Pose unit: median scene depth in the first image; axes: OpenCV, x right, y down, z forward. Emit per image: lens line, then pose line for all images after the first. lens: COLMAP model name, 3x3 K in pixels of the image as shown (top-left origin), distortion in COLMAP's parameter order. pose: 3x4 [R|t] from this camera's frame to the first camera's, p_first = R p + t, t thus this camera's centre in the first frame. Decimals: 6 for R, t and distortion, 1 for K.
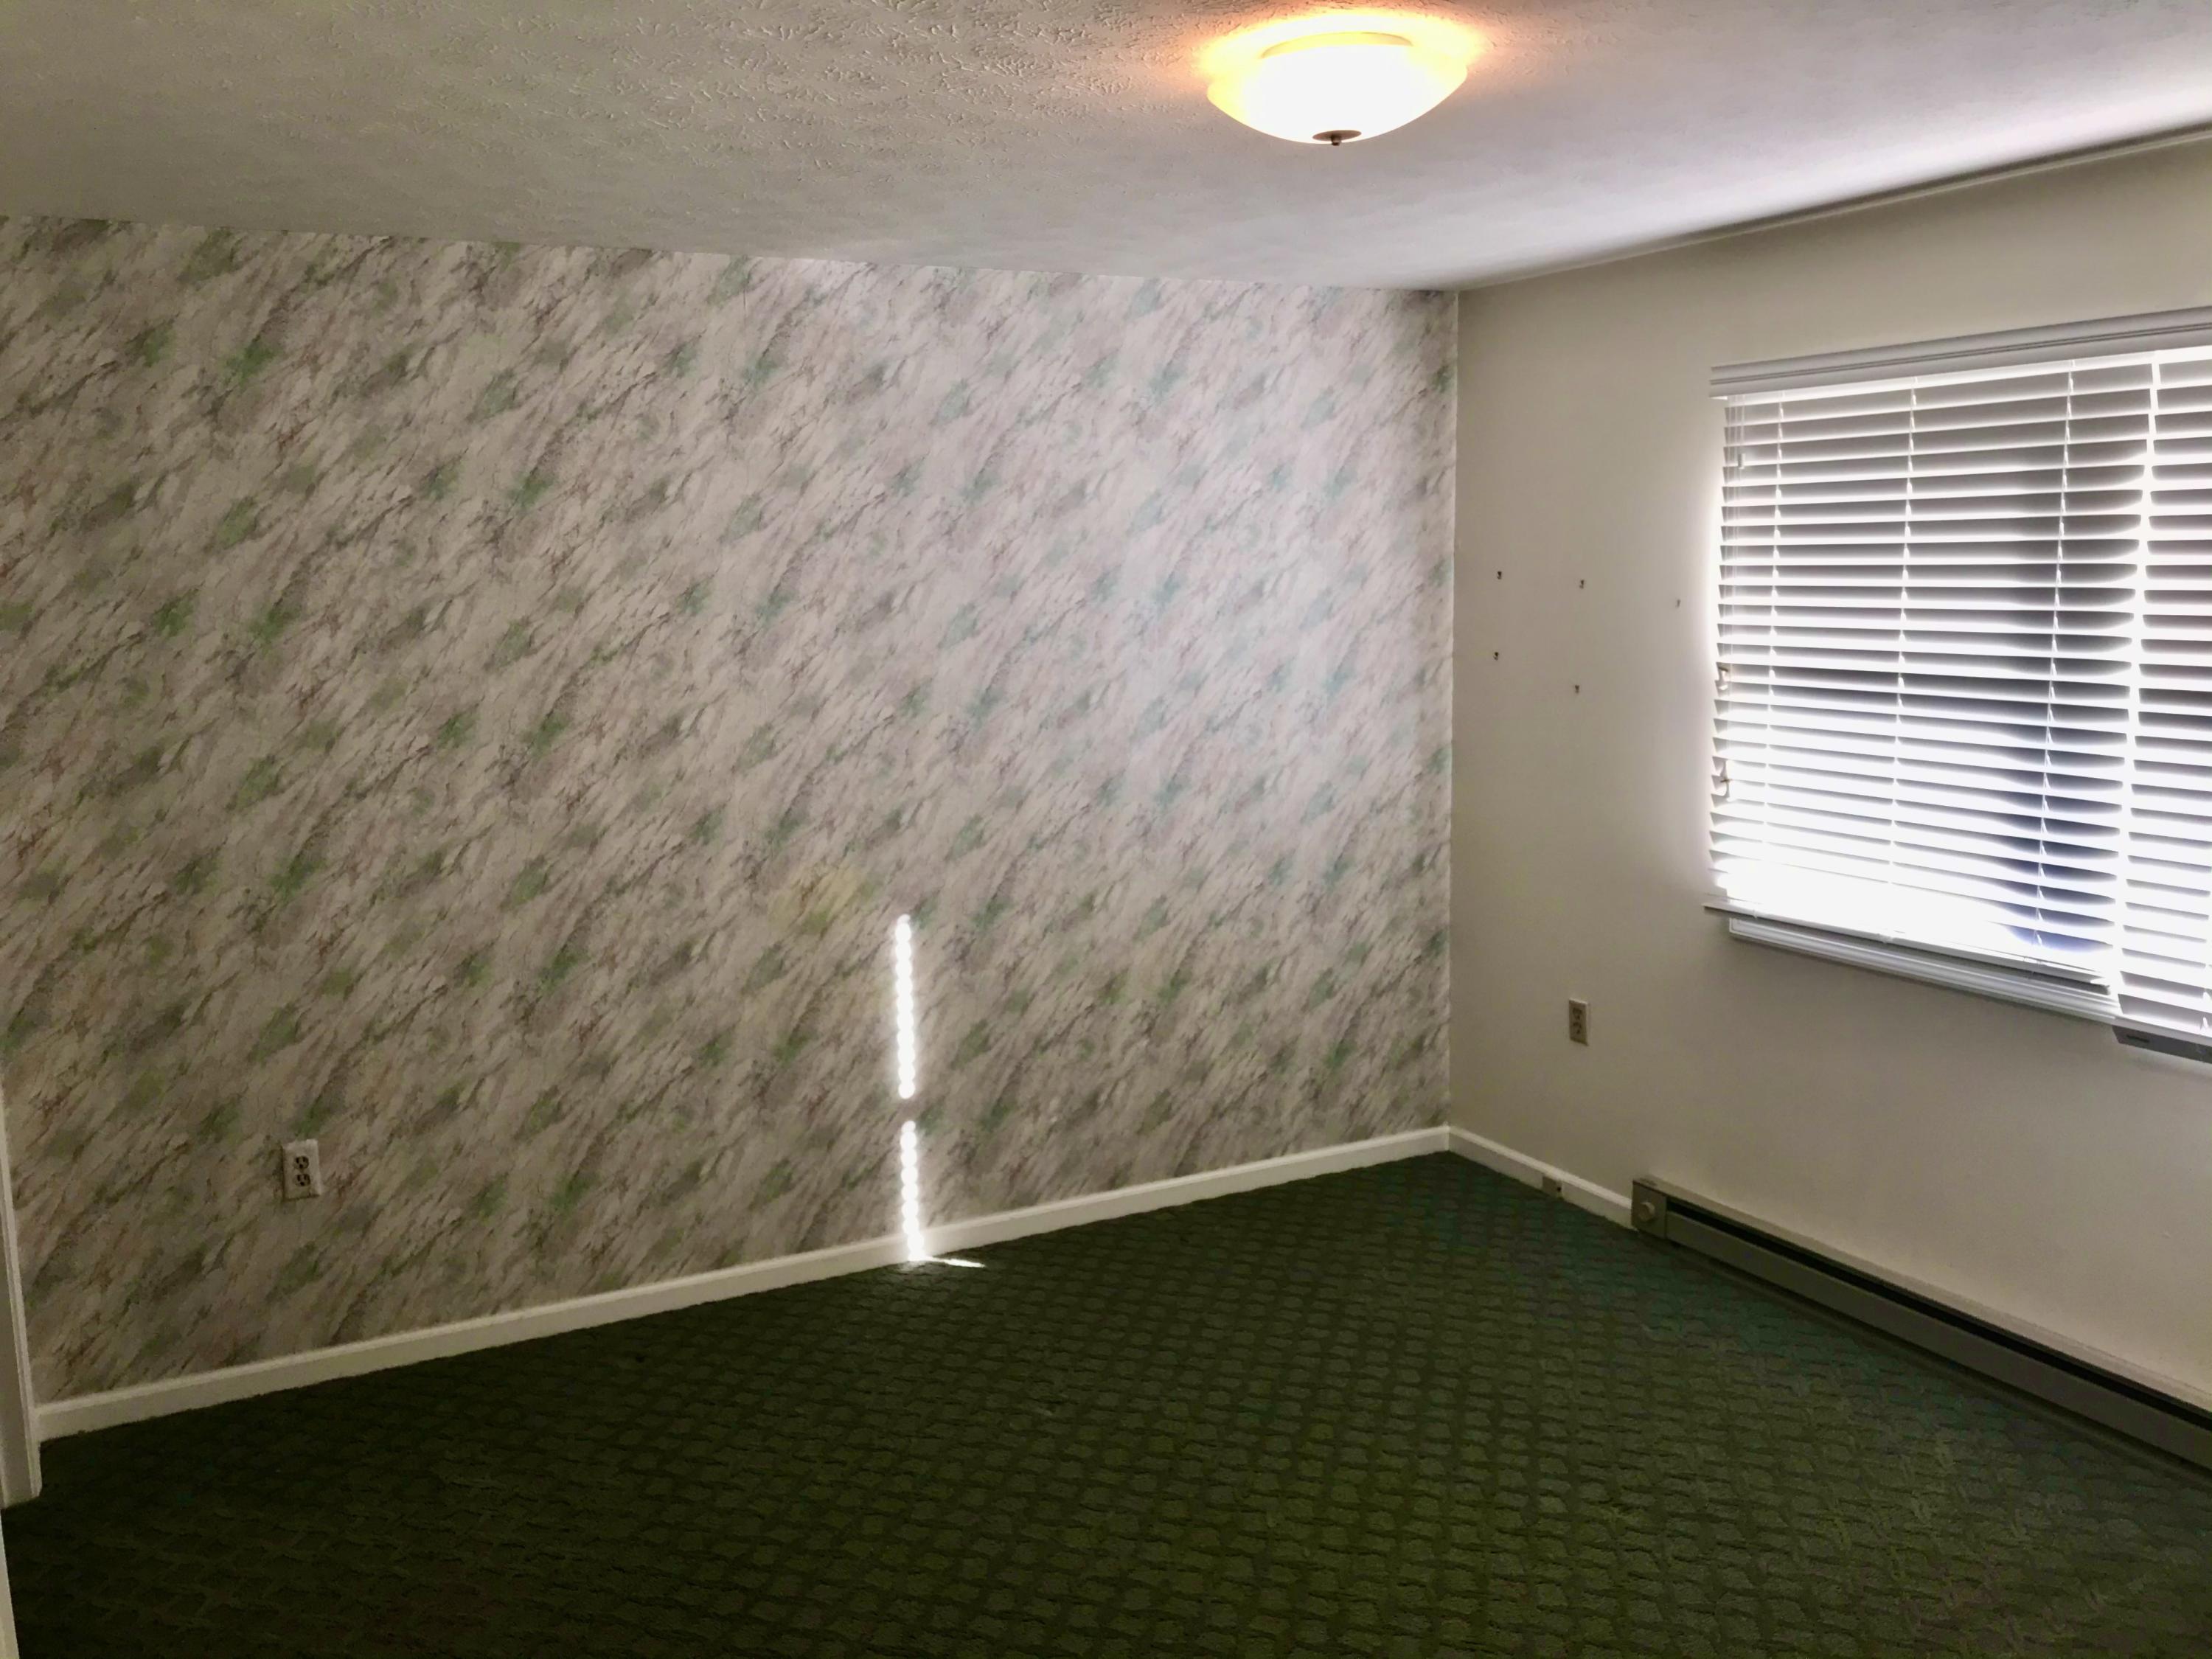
lens RADIAL K [[1824.7, 0, 1102.1], [0, 1824.7, 825.5], [0, 0, 1]] dist [0.030200, -0.045024]
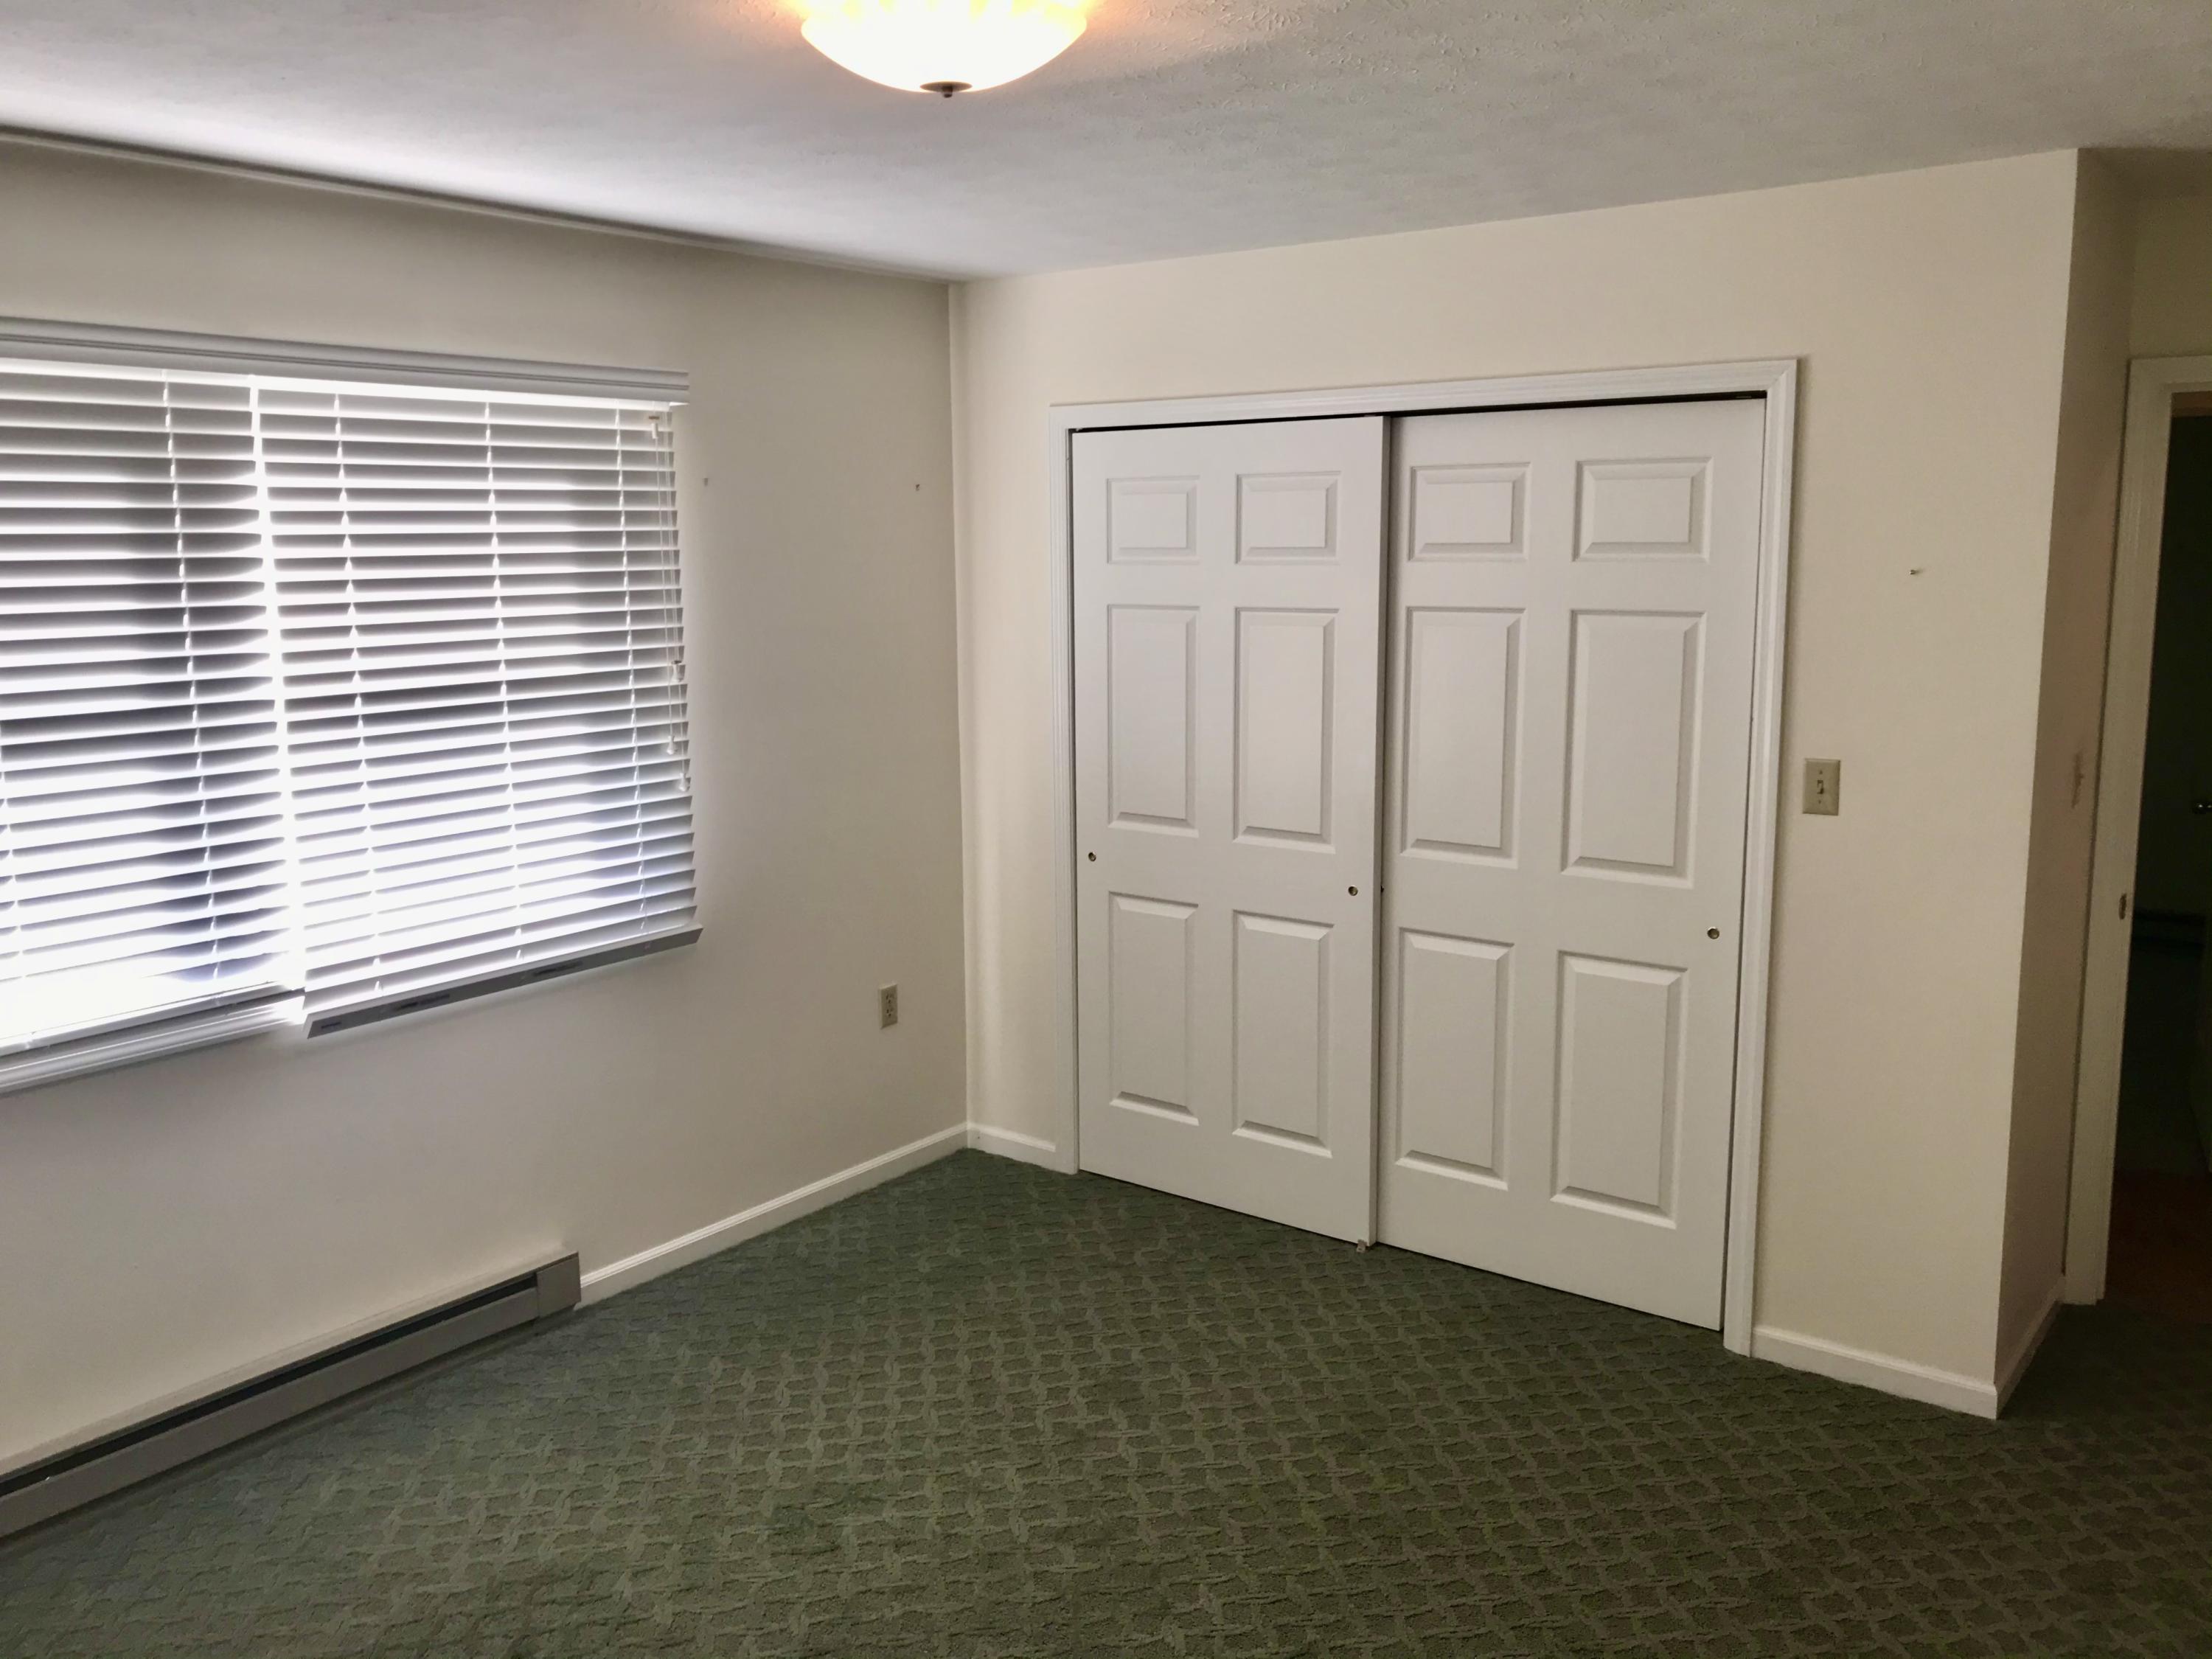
lens RADIAL K [[1743.3, 0, 1015.2], [0, 1743.3, 833.0], [0, 0, 1]] dist [0.000650, 0.004696]
pose [[-0.393615, -0.129849, 0.910059, -0.520865], [0.155888, 0.966207, 0.205285, -0.142574], [-0.905961, 0.222671, -0.360072, 1.011463]]
